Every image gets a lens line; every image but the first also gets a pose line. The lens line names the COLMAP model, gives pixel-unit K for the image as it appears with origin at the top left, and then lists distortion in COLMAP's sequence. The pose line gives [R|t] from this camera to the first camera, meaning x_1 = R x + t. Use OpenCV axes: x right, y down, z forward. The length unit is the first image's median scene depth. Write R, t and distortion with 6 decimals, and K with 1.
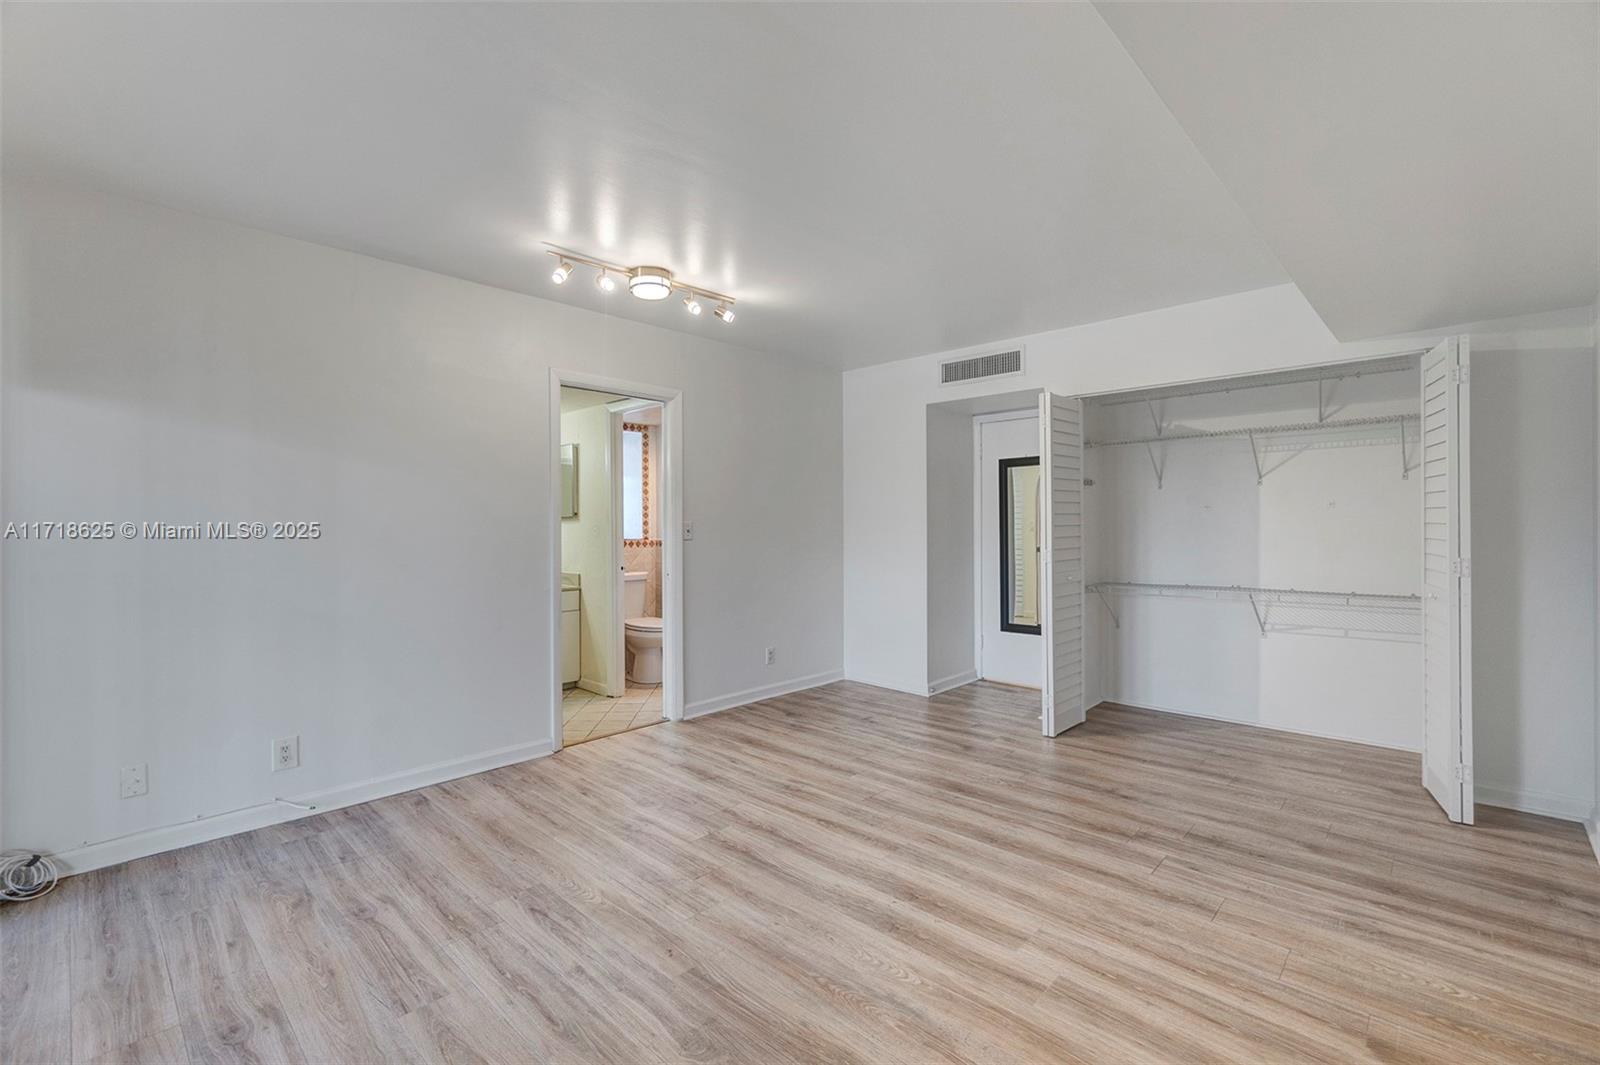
lens RADIAL K [[700.2, 0, 797.1], [0, 700.2, 525.9], [0, 0, 1]] dist [-0.006071, 0.002410]
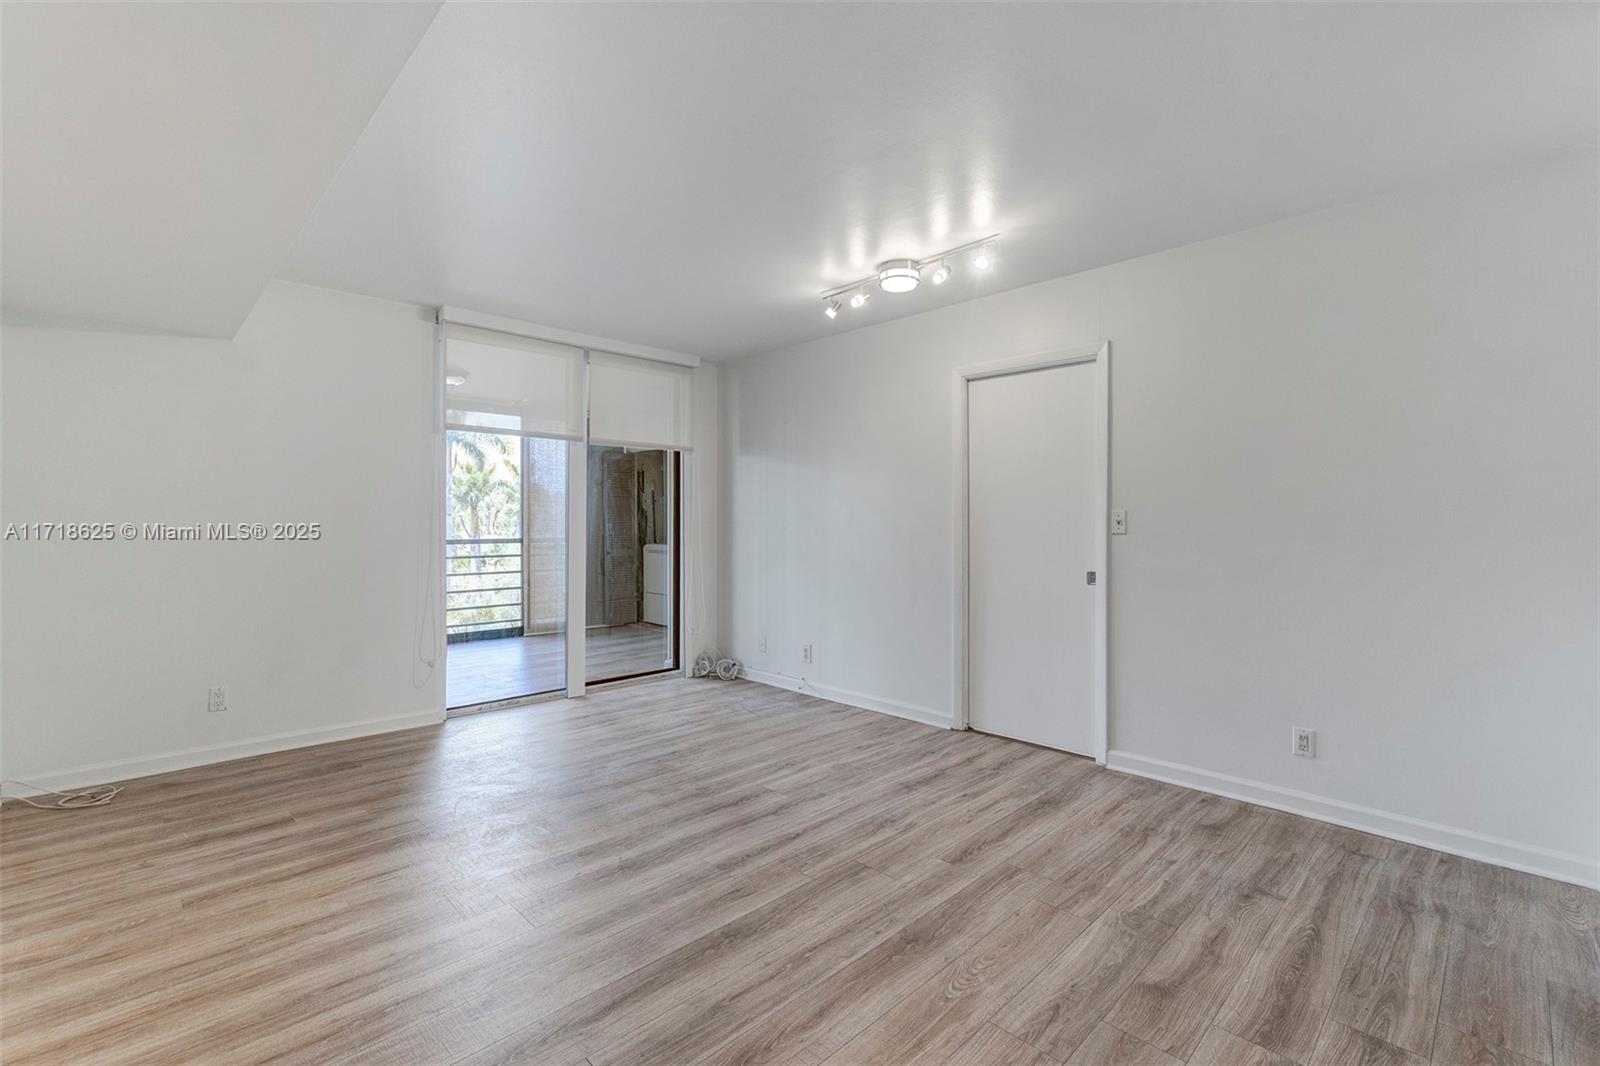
lens RADIAL K [[700.2, 0, 764.8], [0, 700.2, 524.2], [0, 0, 1]] dist [-0.006071, 0.002410]
pose [[-0.059970, 0.006901, -0.998176, 0.794312], [-0.001244, 0.999975, 0.006988, 0.004830], [0.998199, 0.001660, -0.059960, 0.843725]]
